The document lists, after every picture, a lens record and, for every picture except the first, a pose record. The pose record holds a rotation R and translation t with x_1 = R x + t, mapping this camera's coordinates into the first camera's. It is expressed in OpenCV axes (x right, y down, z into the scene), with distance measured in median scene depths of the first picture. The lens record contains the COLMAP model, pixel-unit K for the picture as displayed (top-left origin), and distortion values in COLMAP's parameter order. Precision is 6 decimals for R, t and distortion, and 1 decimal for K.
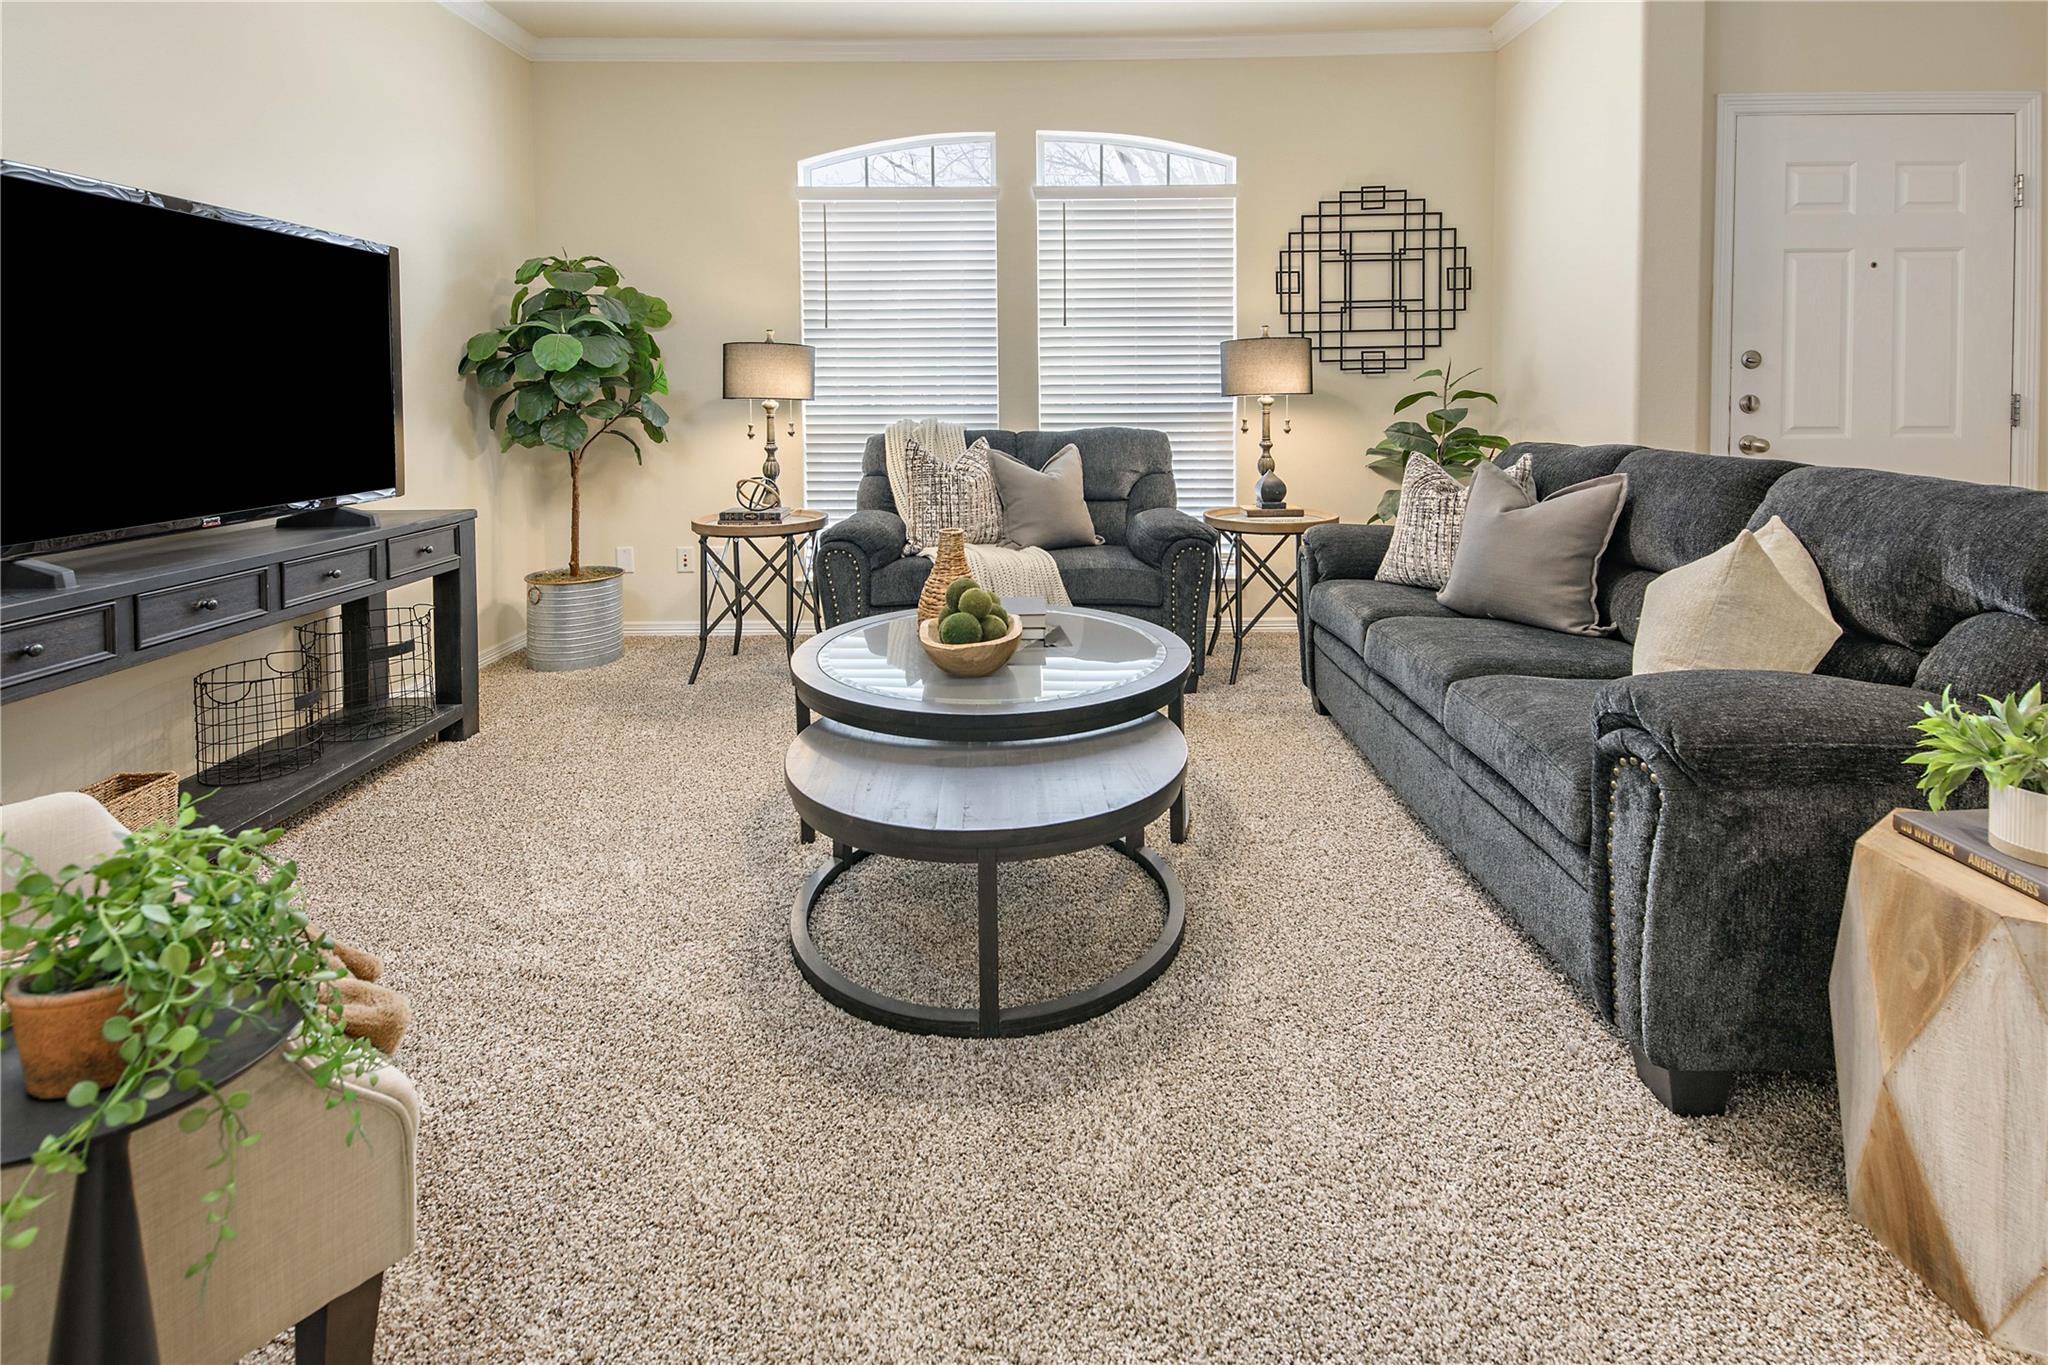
lens RADIAL K [[912.4, 0, 1023.1], [0, 912.4, 427.7], [0, 0, 1]] dist [0.038354, -0.000084]
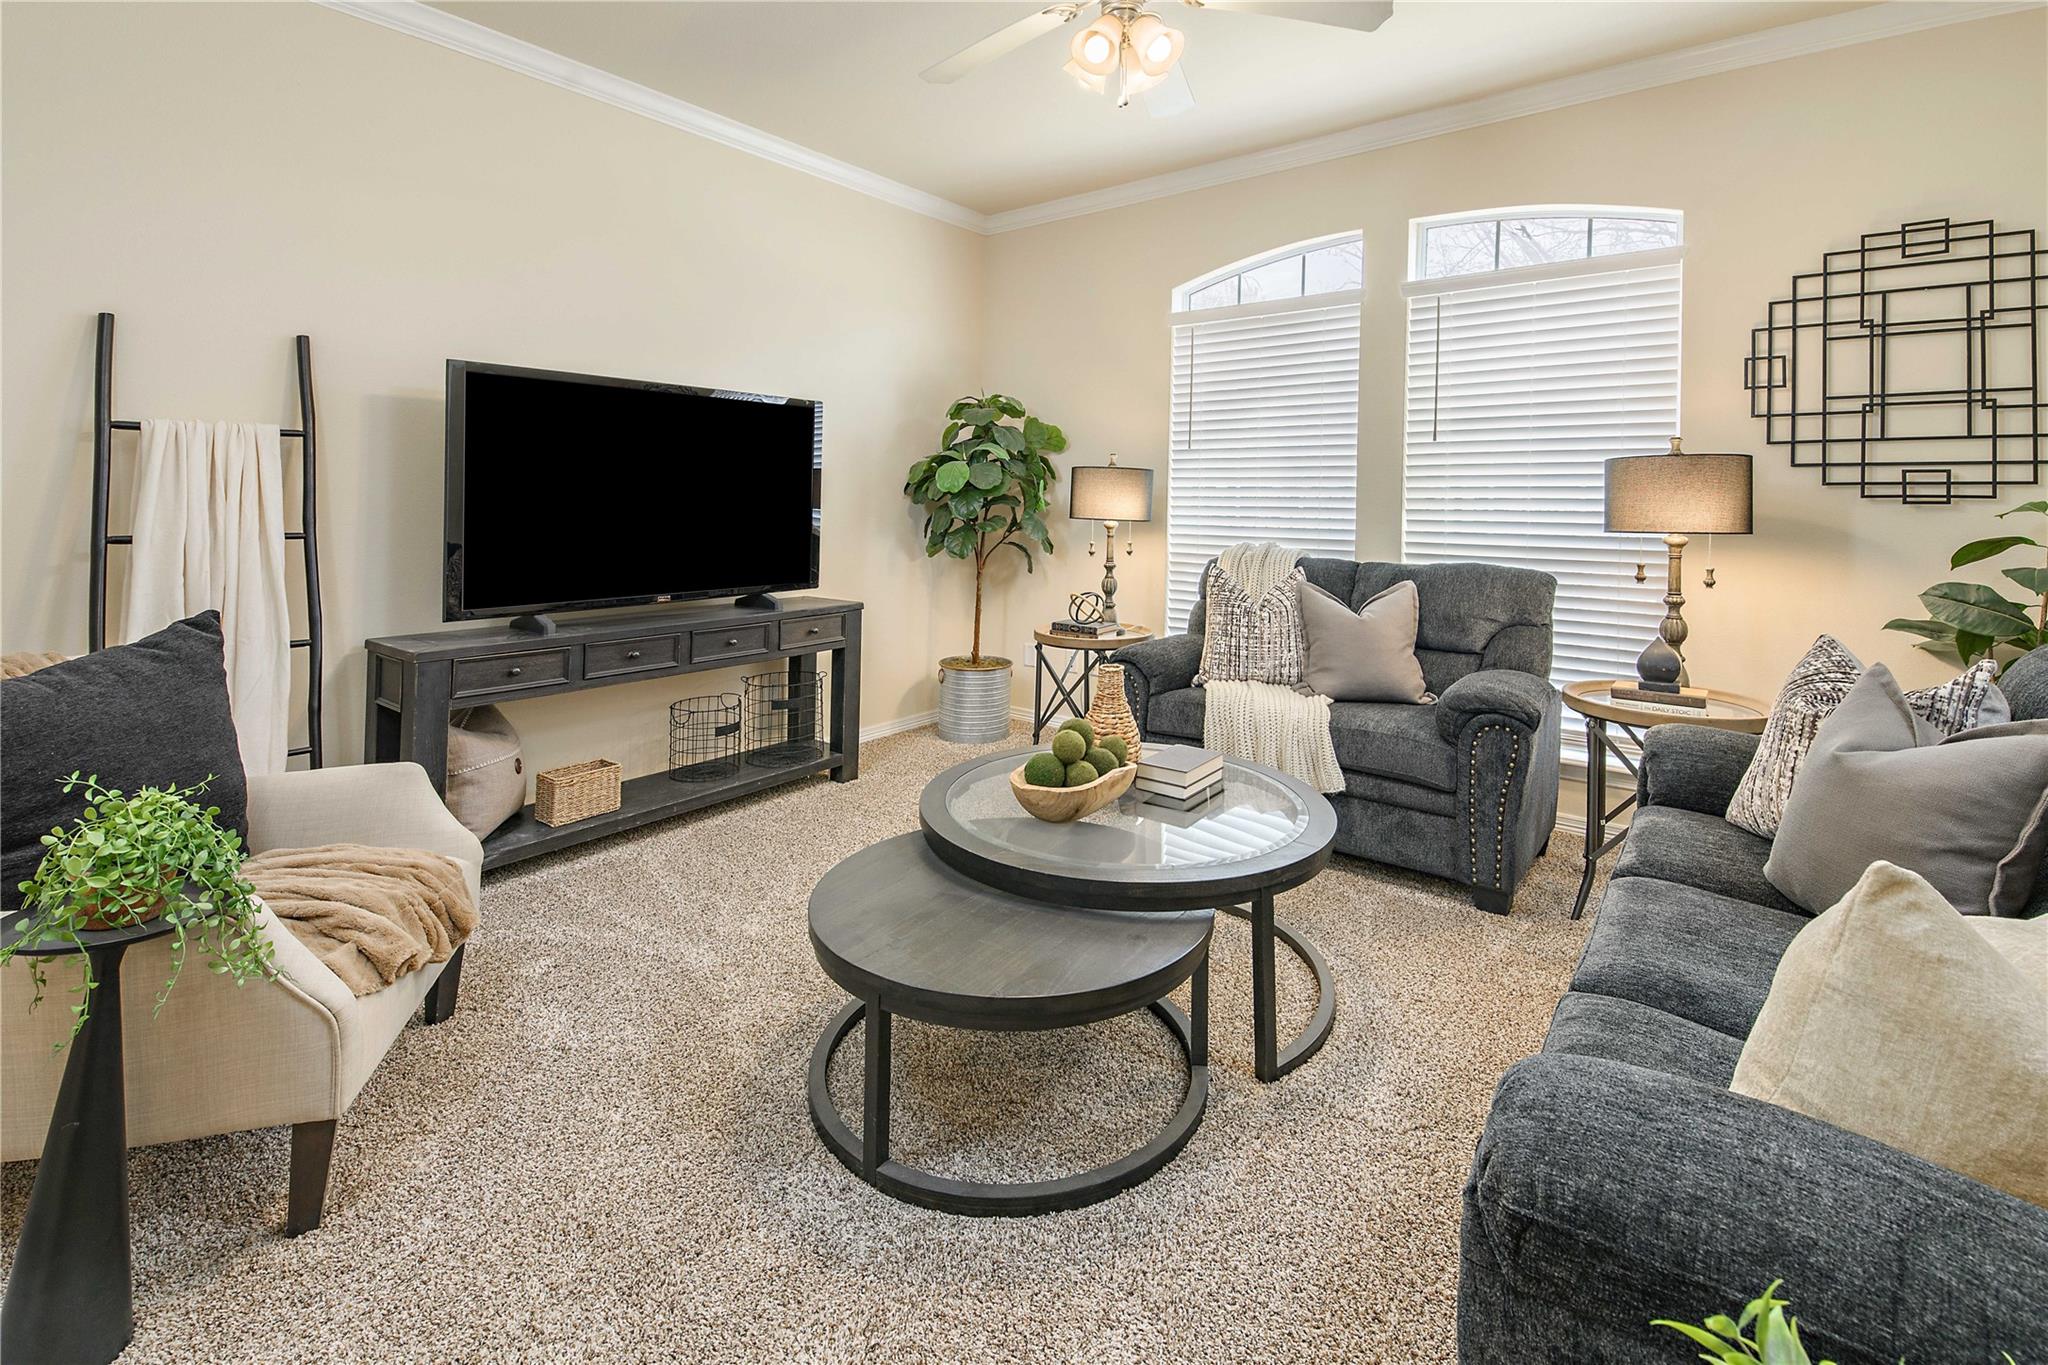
lens RADIAL K [[905.3, 0, 1069.9], [0, 905.3, 501.2], [0, 0, 1]] dist [0.003999, -0.000093]
pose [[0.804773, 0.016556, -0.593351, 0.278650], [-0.034941, 0.999199, -0.019512, -0.027232], [0.592553, 0.036435, 0.804707, 0.121025]]
